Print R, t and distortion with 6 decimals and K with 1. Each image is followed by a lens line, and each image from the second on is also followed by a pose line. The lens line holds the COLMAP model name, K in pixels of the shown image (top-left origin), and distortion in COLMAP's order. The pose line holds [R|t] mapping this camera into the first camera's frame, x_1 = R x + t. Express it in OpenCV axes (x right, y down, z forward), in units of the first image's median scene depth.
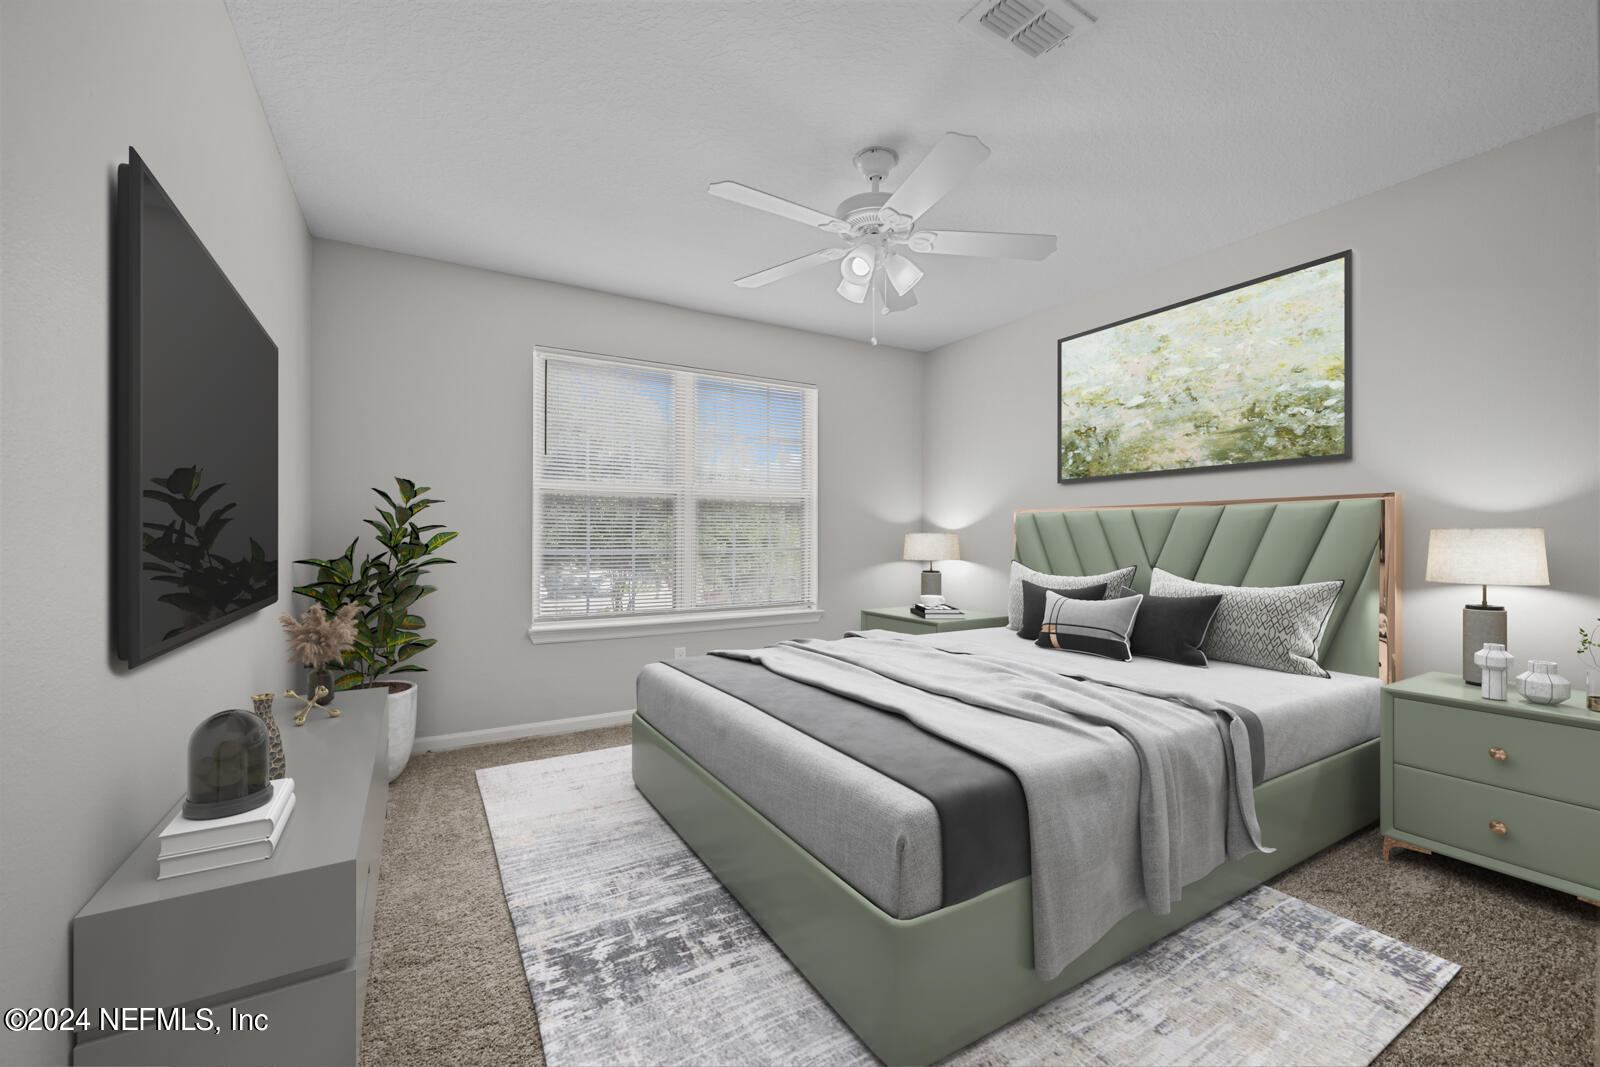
lens RADIAL K [[651.9, 0, 797.5], [0, 651.9, 532.3], [0, 0, 1]] dist [-0.002891, 0.000725]
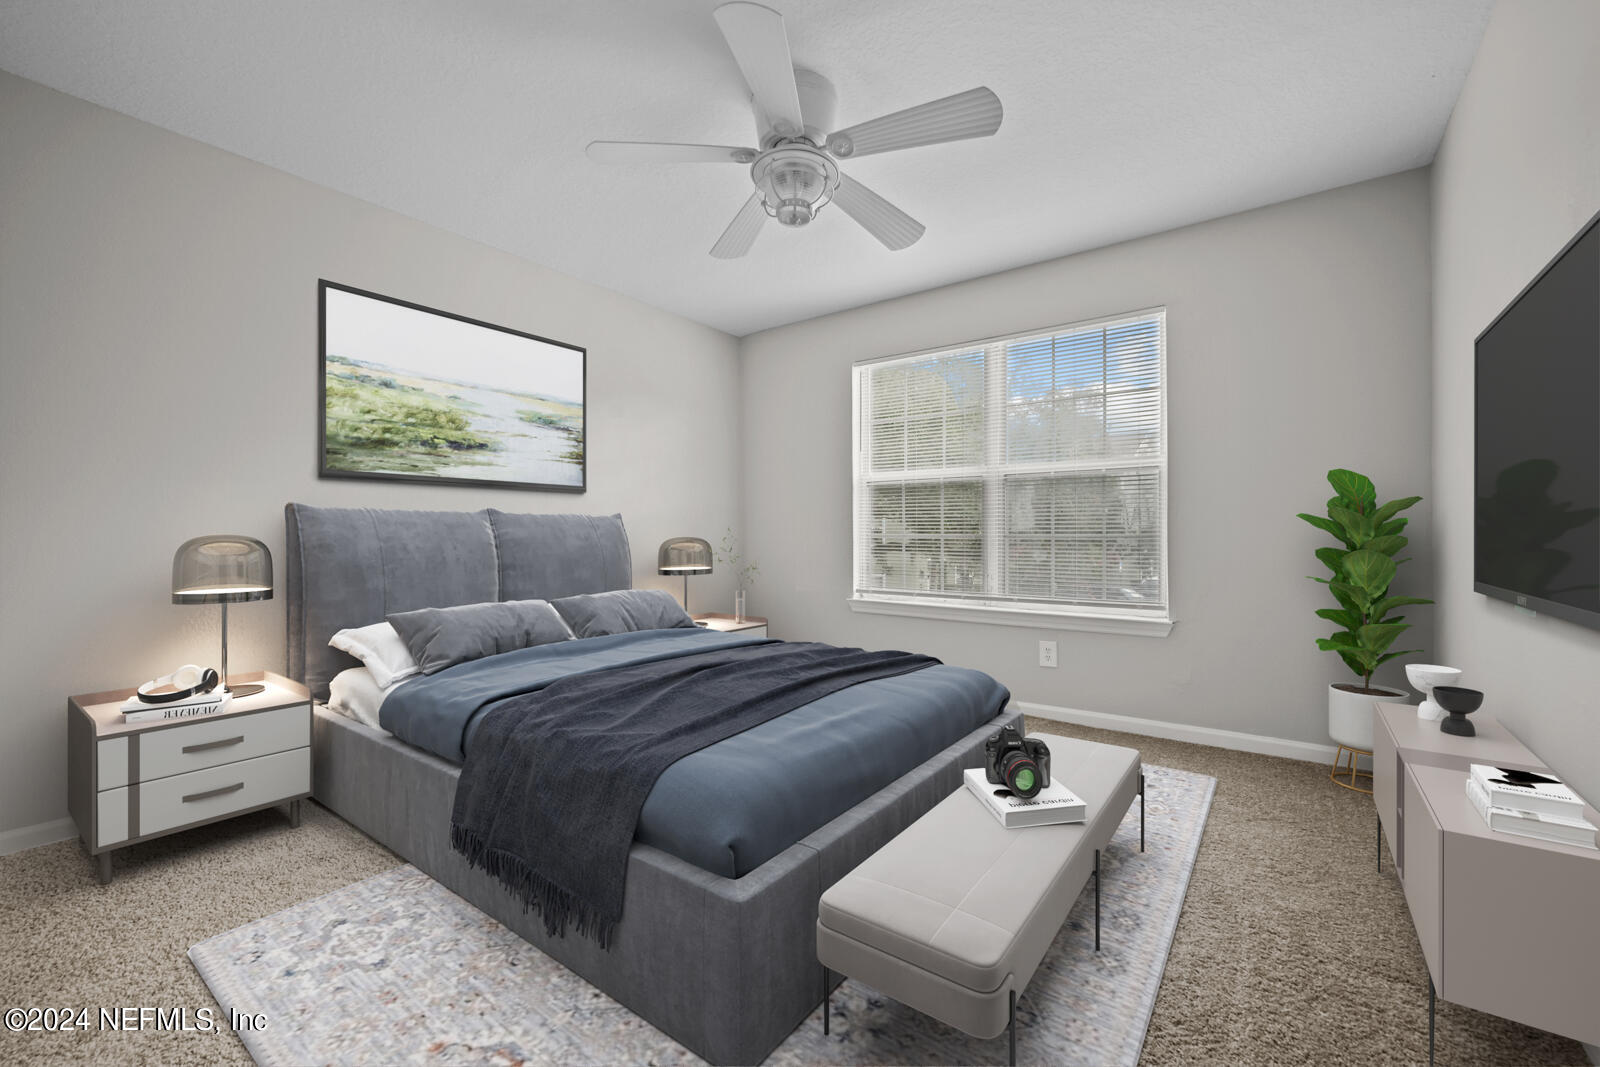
lens RADIAL K [[651.9, 0, 797.5], [0, 651.9, 532.3], [0, 0, 1]] dist [-0.002891, 0.000725]
pose [[0.376845, -0.007740, -0.926244, 0.593501], [0.019430, 0.999811, -0.000450, 0.020351], [0.926073, -0.017827, 0.376924, 0.381259]]
